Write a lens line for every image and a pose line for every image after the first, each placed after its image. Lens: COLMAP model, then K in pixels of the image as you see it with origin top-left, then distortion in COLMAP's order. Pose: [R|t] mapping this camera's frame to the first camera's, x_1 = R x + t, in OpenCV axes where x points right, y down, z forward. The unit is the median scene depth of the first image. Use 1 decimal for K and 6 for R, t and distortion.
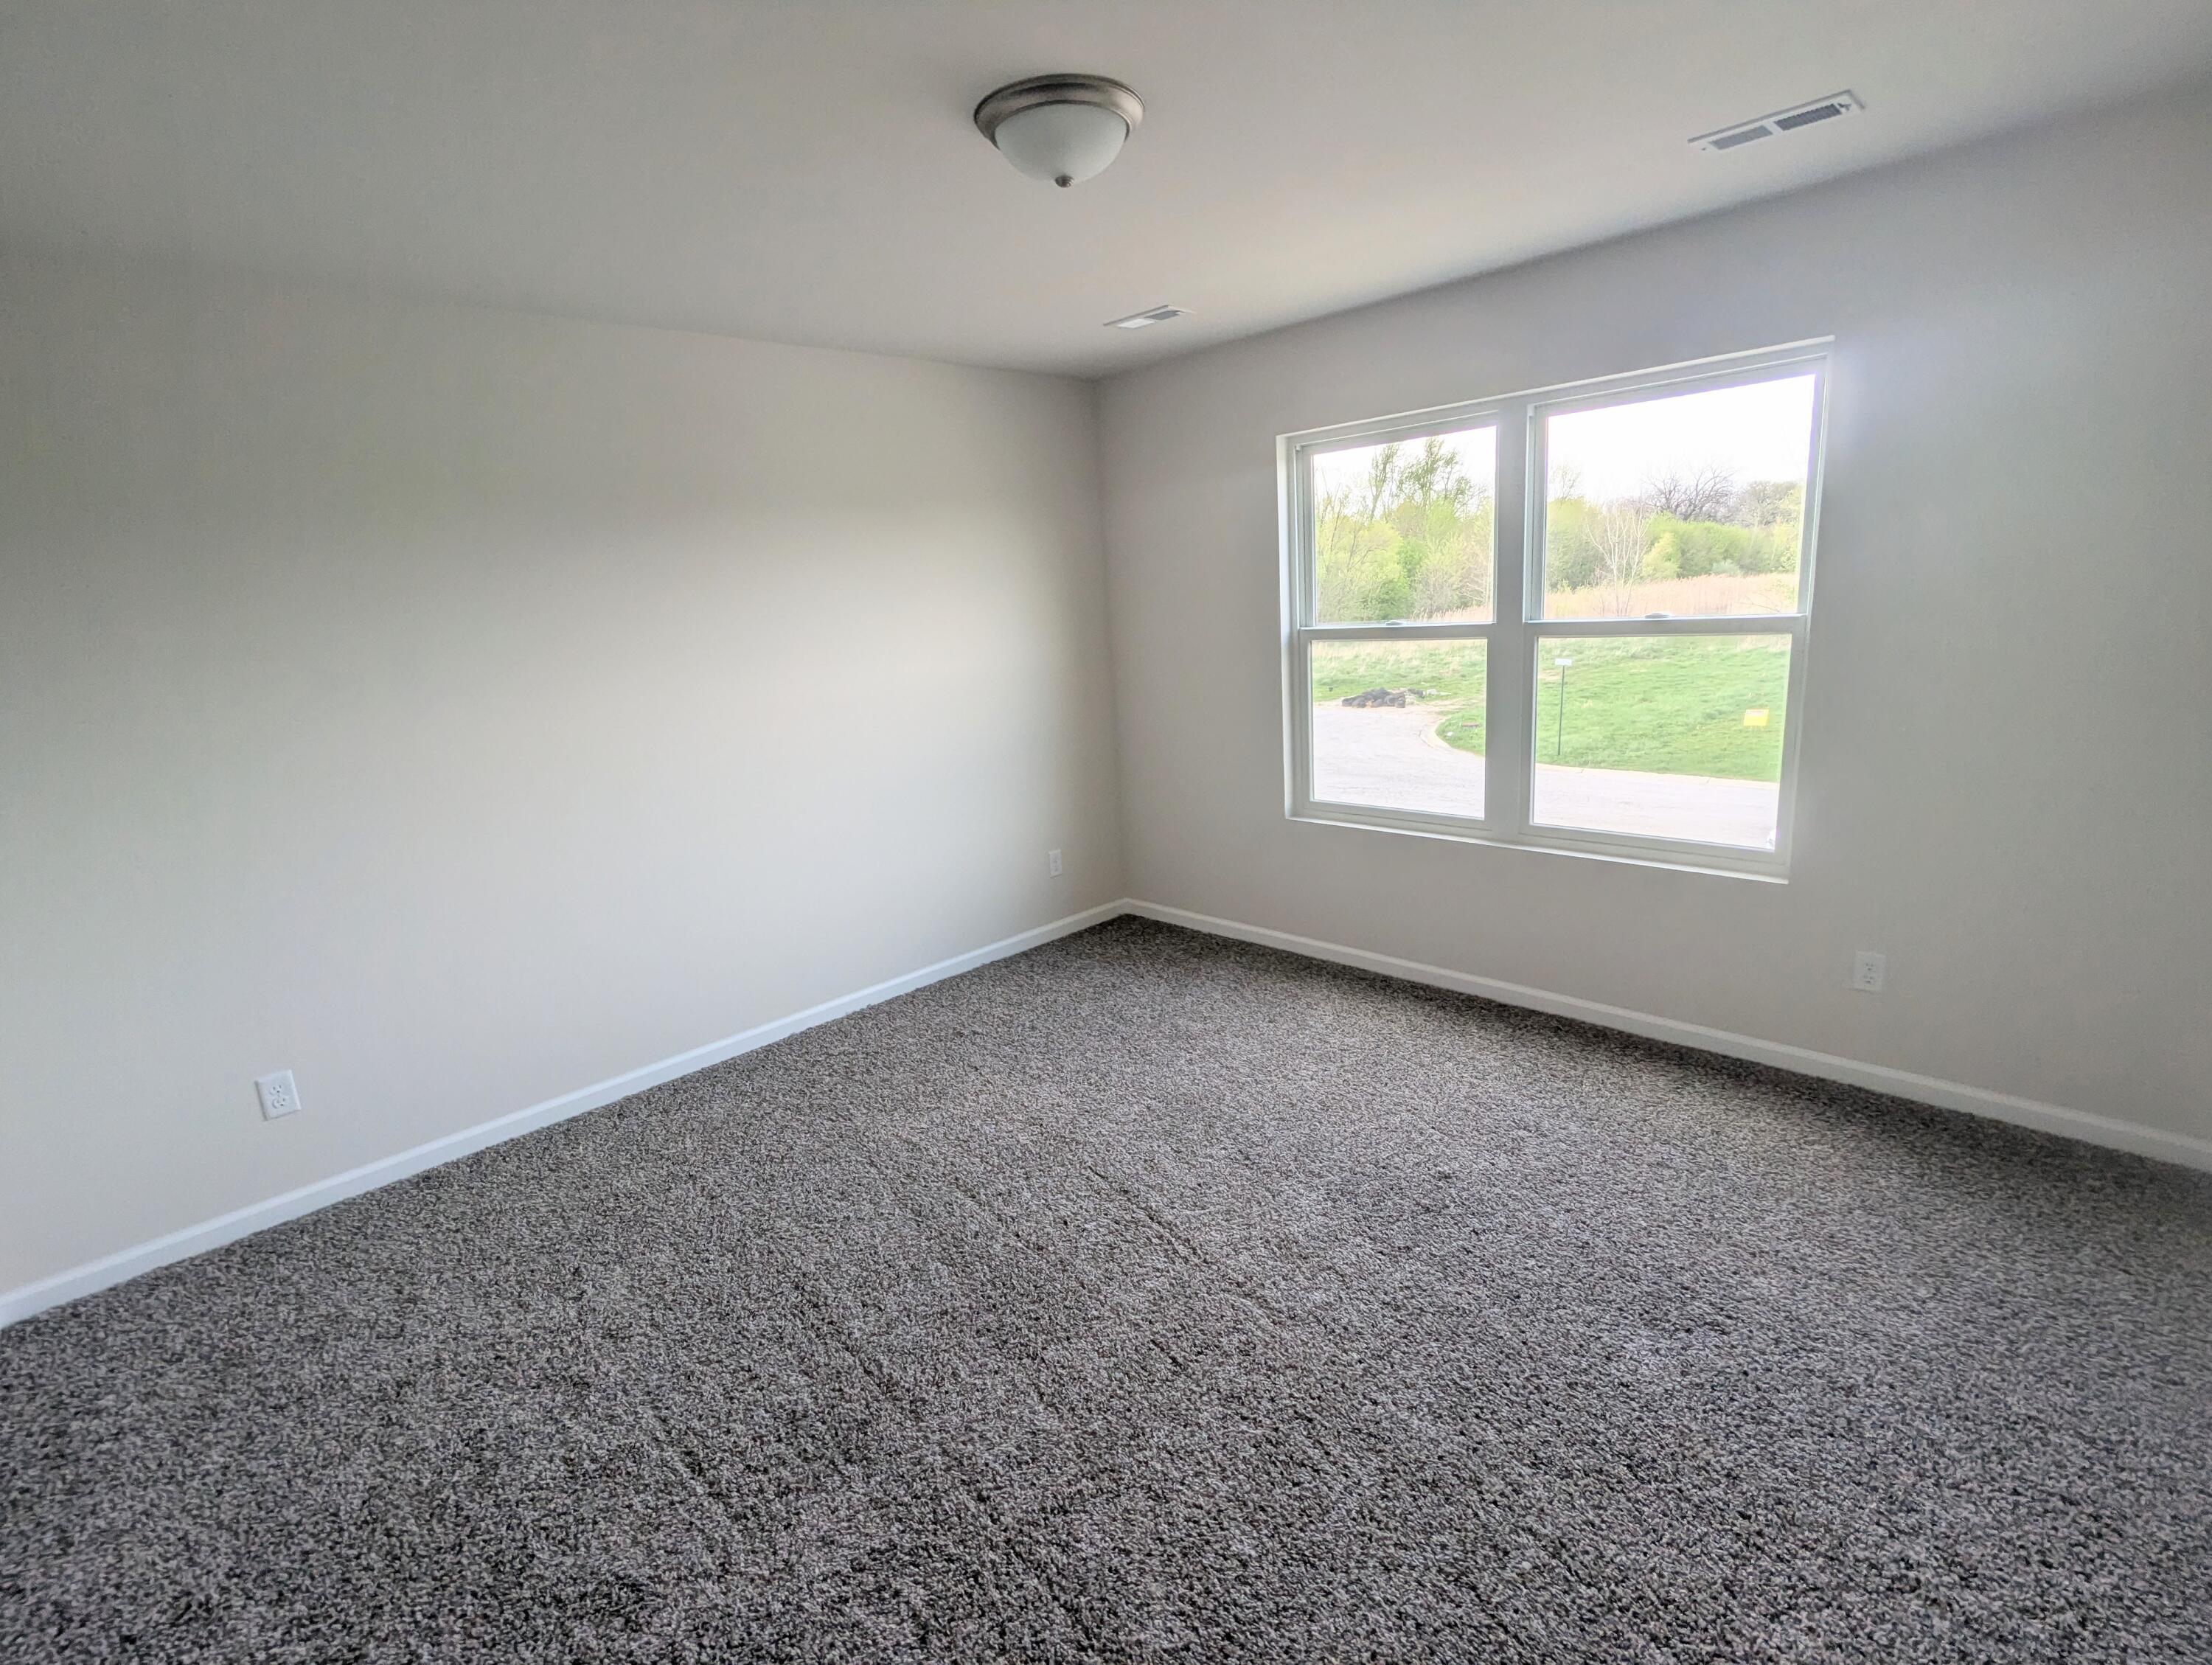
lens RADIAL K [[1055.7, 0, 1100.3], [0, 1055.7, 830.1], [0, 0, 1]] dist [0.000399, 0.001941]
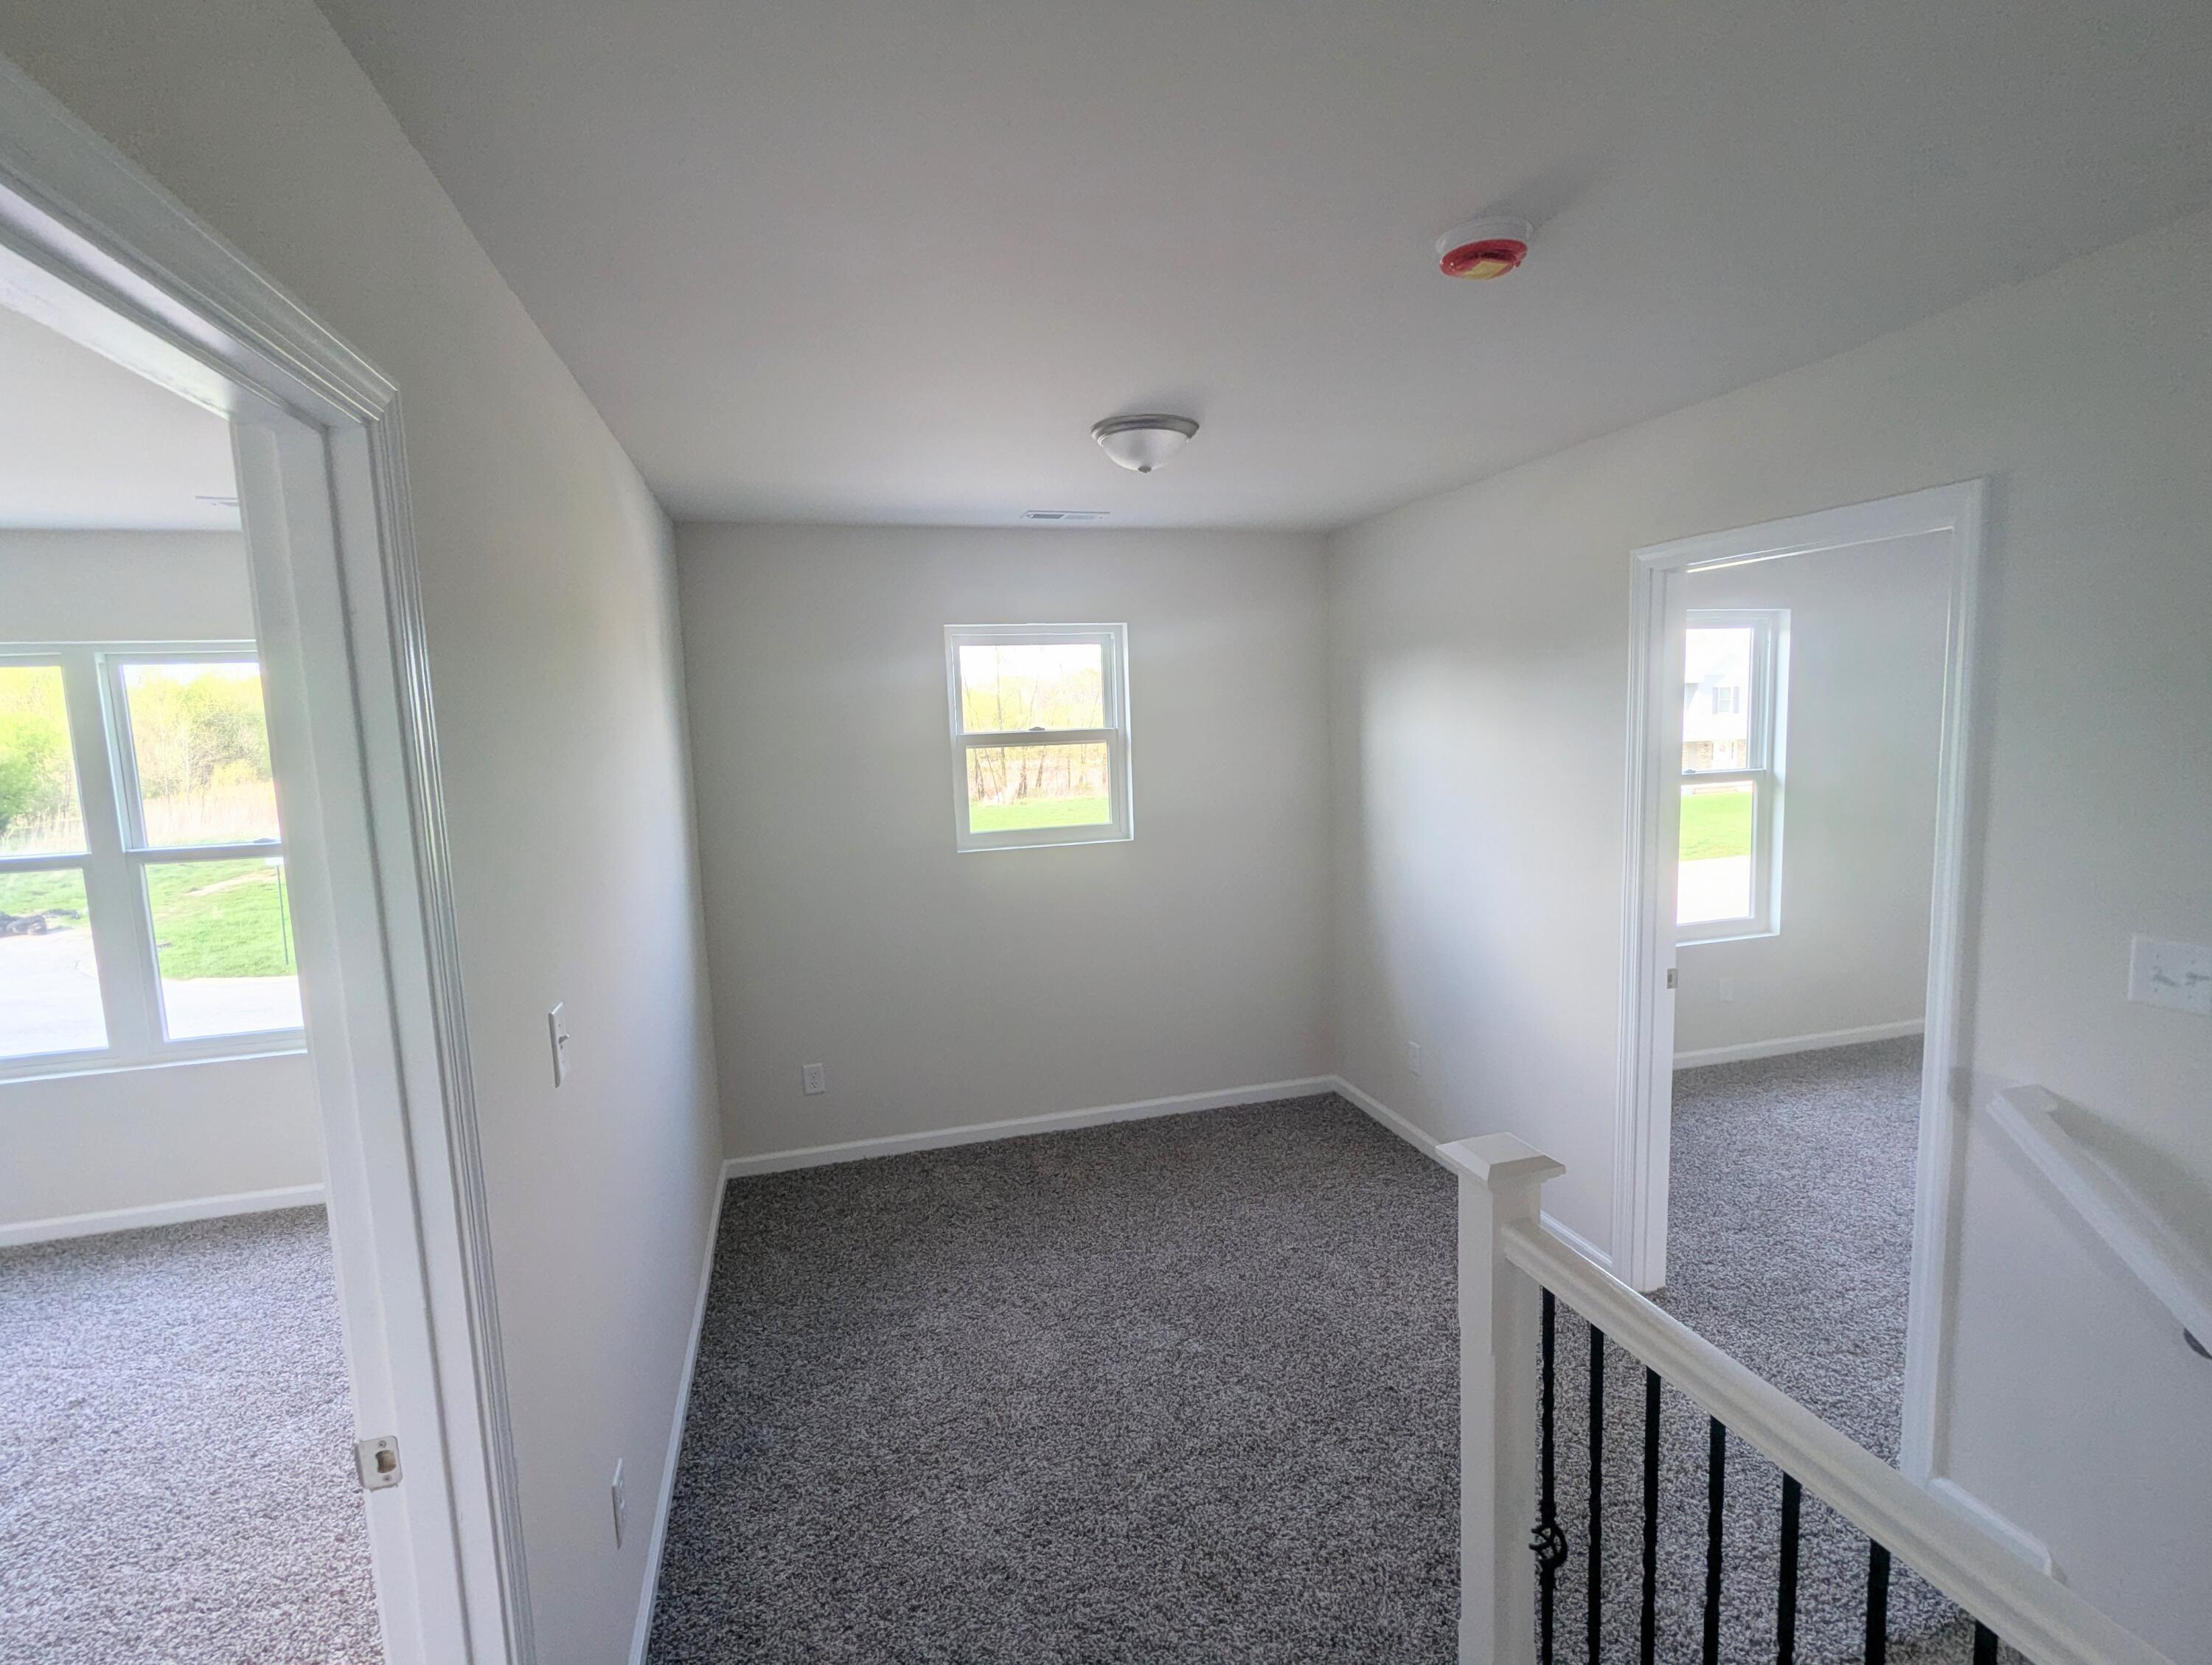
lens RADIAL K [[1055.7, 0, 1113.9], [0, 1055.7, 839.5], [0, 0, 1]] dist [0.000399, 0.001941]
pose [[0.478703, -0.051783, 0.876448, -0.045674], [0.194978, 0.979602, -0.048617, 0.031854], [-0.856053, 0.194161, 0.479035, -0.335334]]
